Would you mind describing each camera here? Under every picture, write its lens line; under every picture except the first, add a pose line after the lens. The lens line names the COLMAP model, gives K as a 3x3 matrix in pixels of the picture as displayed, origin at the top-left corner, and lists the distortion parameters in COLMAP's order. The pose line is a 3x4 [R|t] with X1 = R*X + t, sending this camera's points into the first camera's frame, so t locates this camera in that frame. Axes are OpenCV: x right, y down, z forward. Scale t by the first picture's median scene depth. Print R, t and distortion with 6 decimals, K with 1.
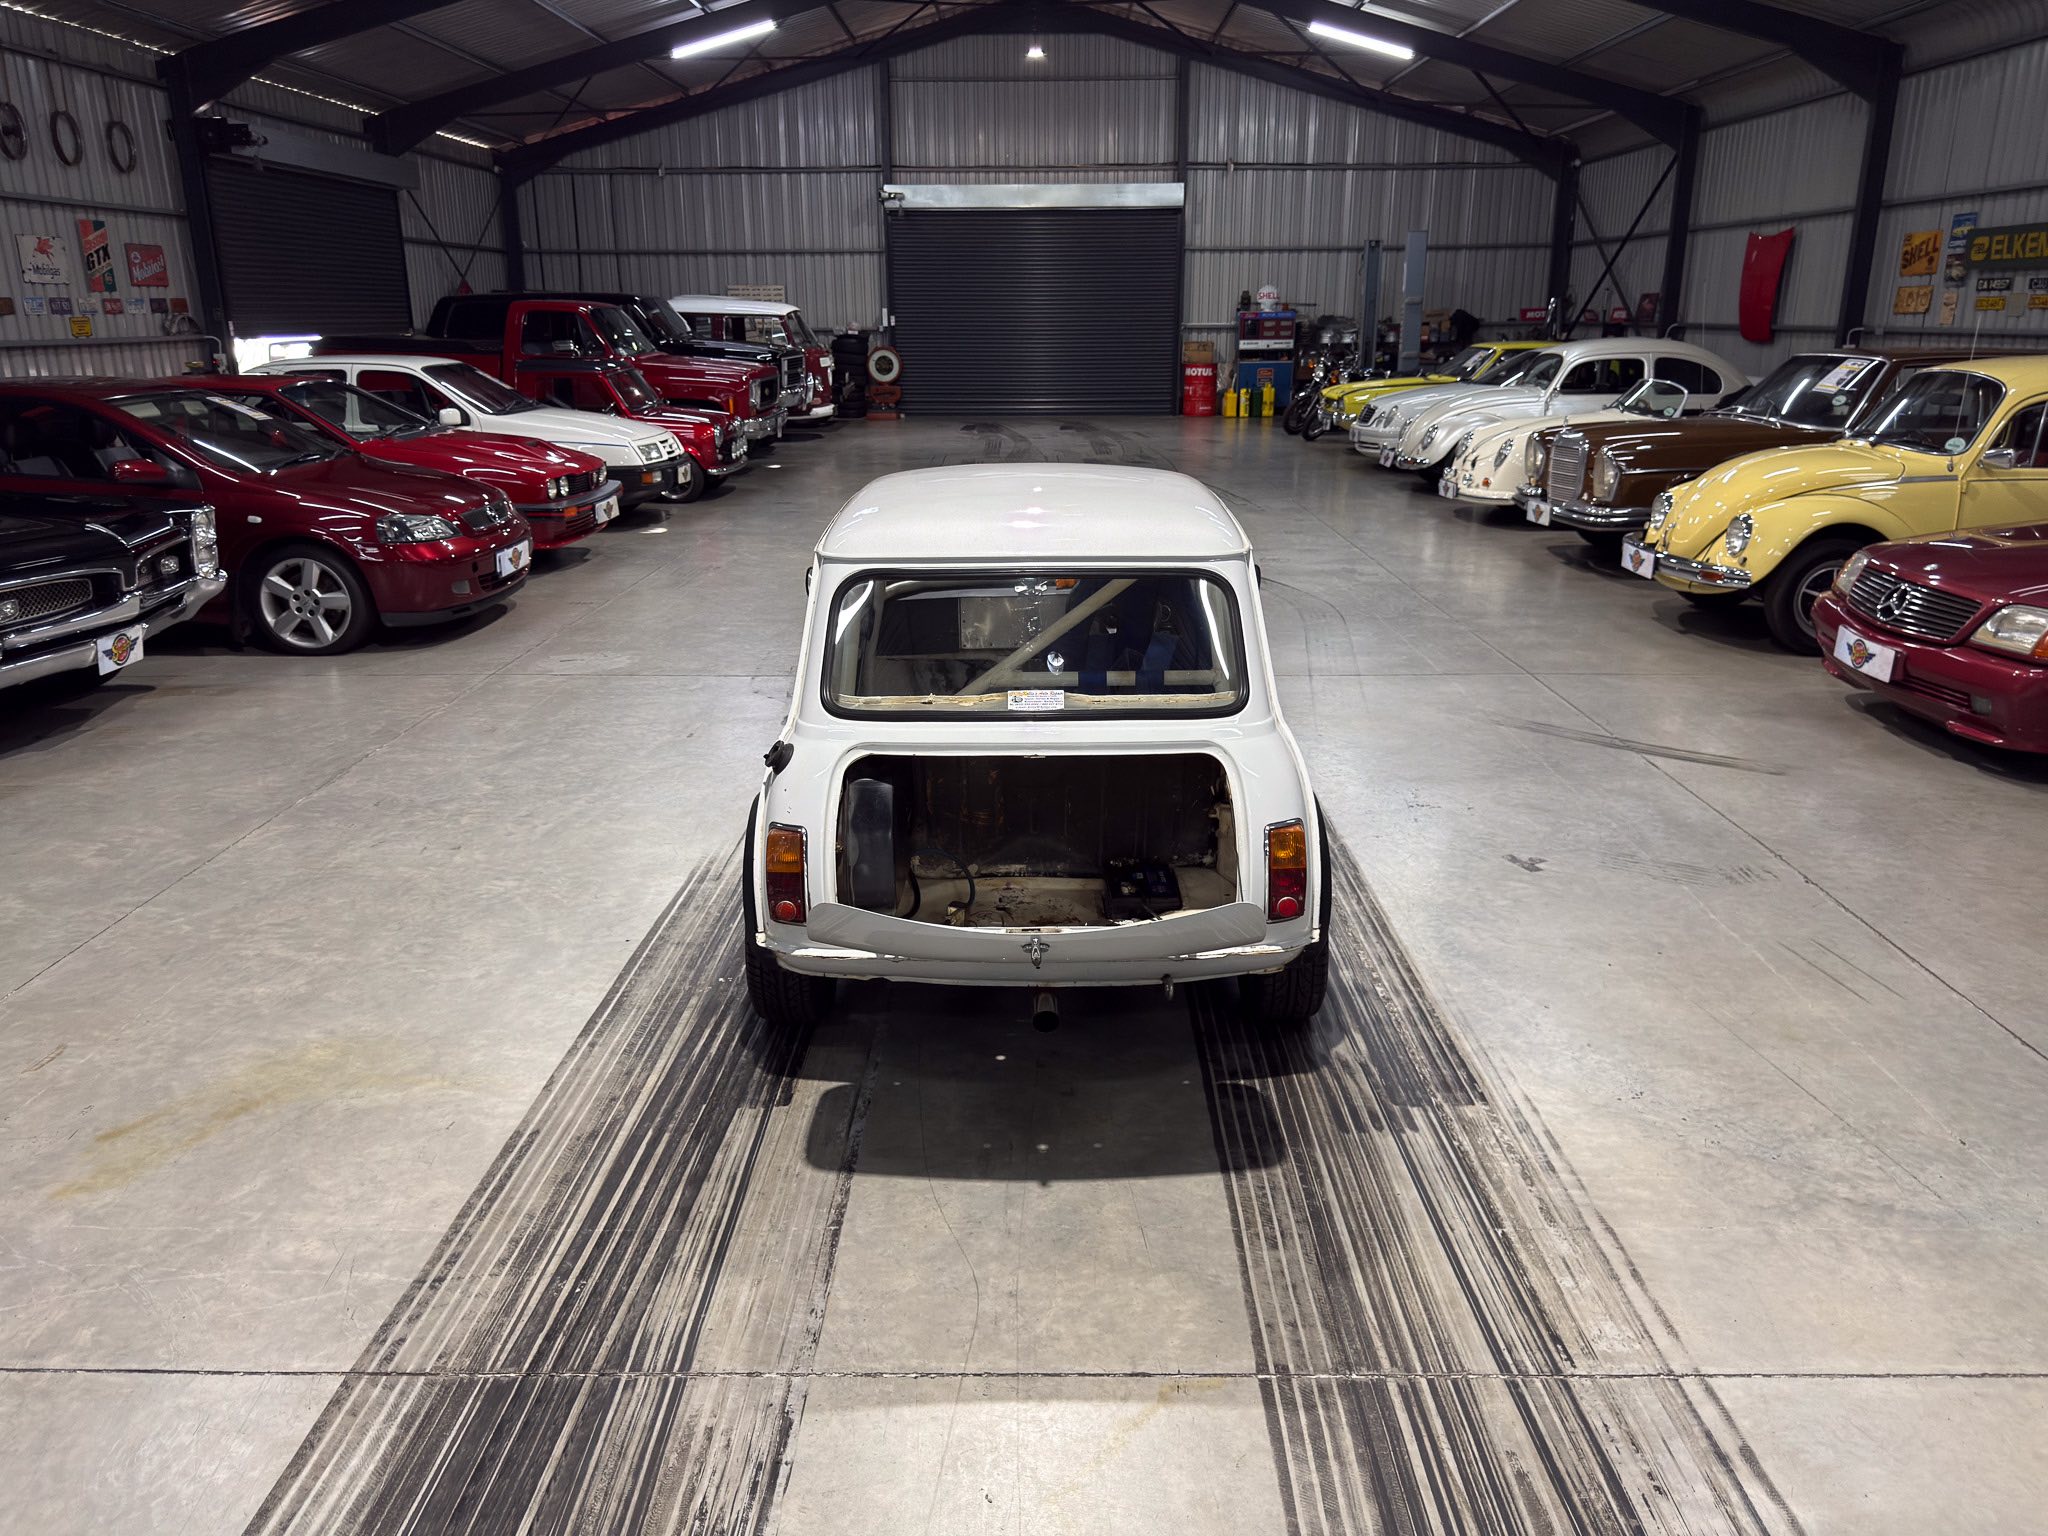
lens RADIAL K [[1483.1, 0, 1030.7], [0, 1483.1, 793.2], [0, 0, 1]] dist [0.037367, -0.044706]
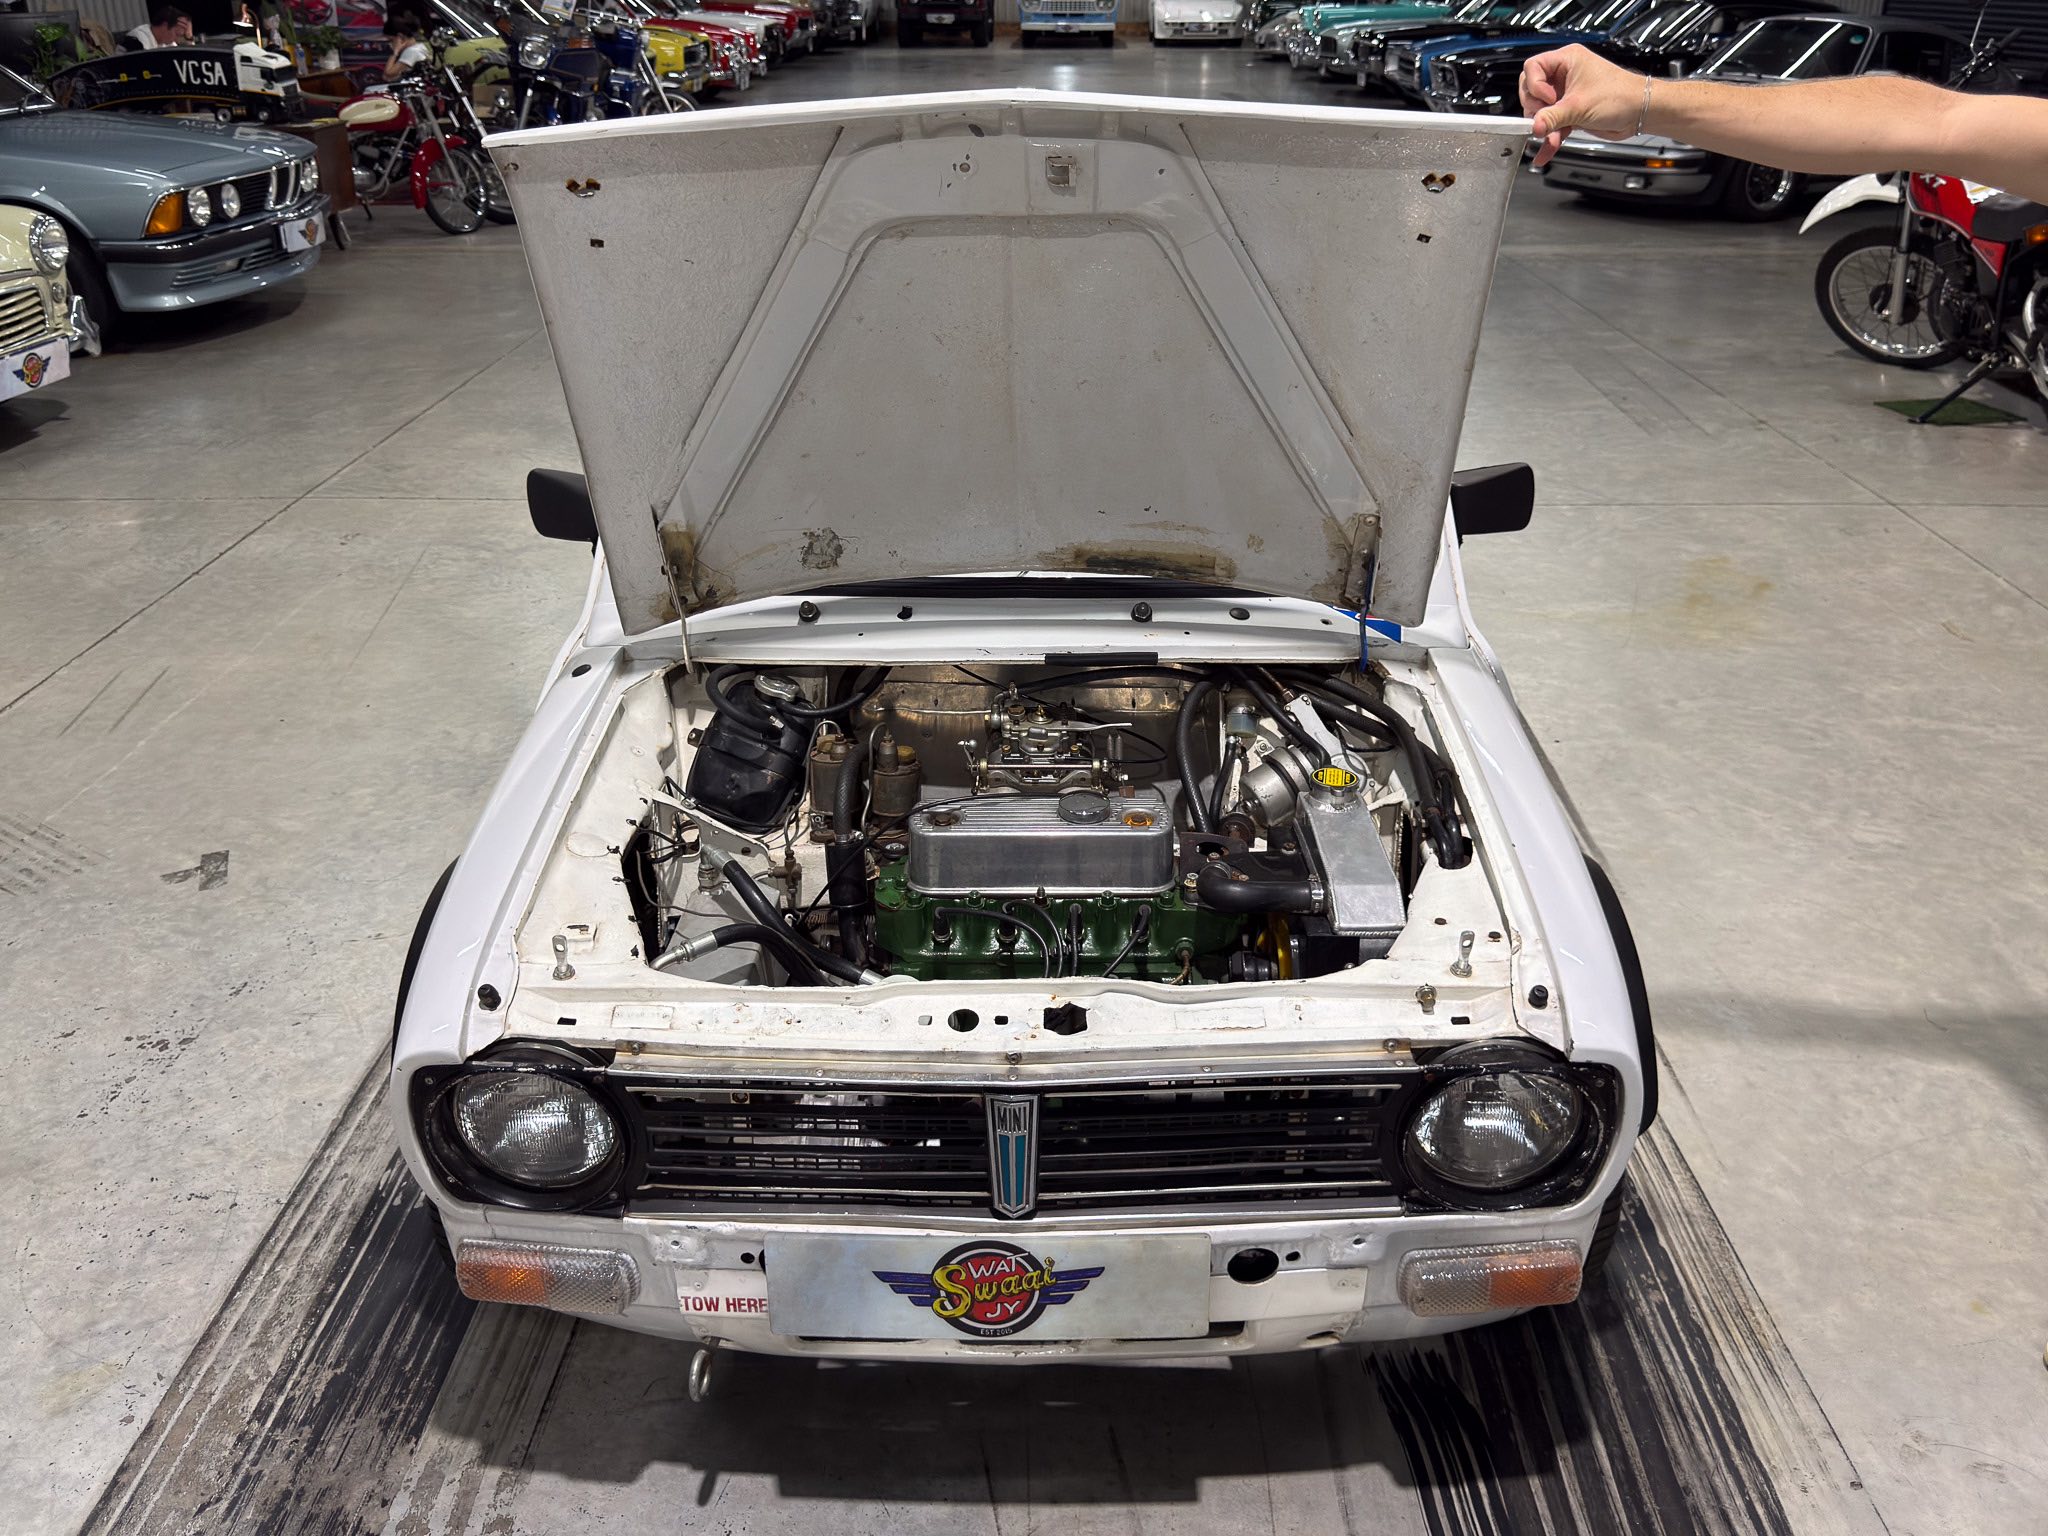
lens RADIAL K [[1731.2, 0, 1045.4], [0, 1731.2, 686.7], [0, 0, 1]] dist [0.008498, -0.011874]
pose [[-0.999986, 0.004982, 0.001981, -0.000875], [0.005070, 0.758624, 0.651508, -0.154232], [0.001743, 0.651509, -0.758639, 0.498875]]
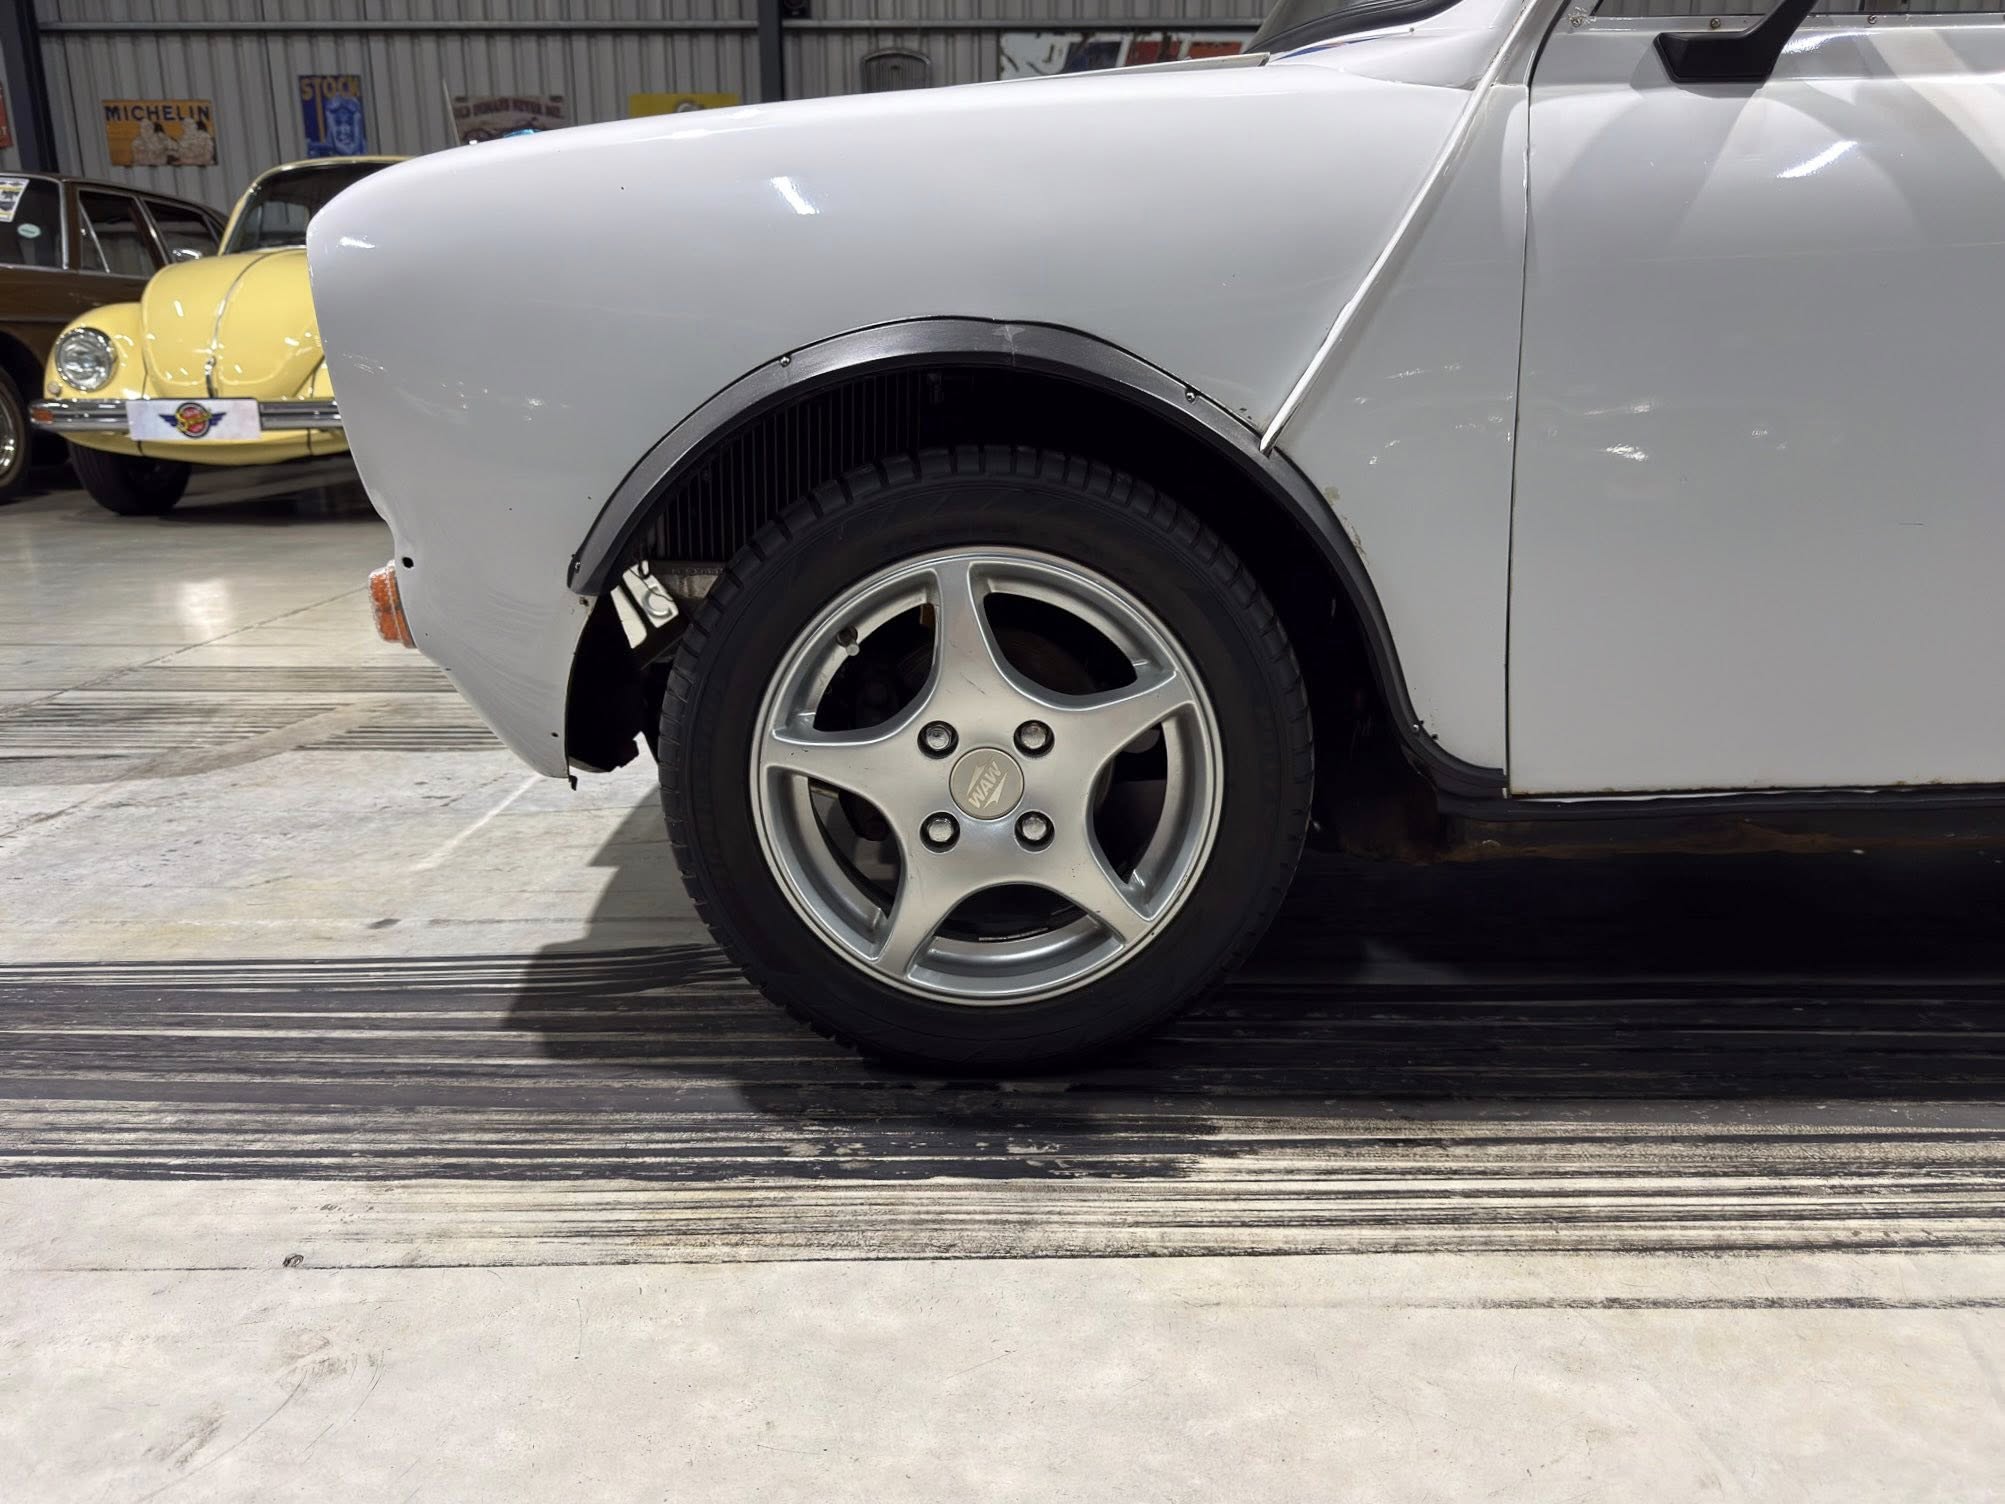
lens RADIAL K [[1452.0, 0, 1003.6], [0, 1452.0, 760.8], [0, 0, 1]] dist [0.037367, -0.044706]
pose [[-0.001781, -0.256360, 0.966580, -0.122570], [0.311330, 0.918402, 0.244156, -0.040905], [-0.950300, 0.301360, 0.078177, 0.393384]]
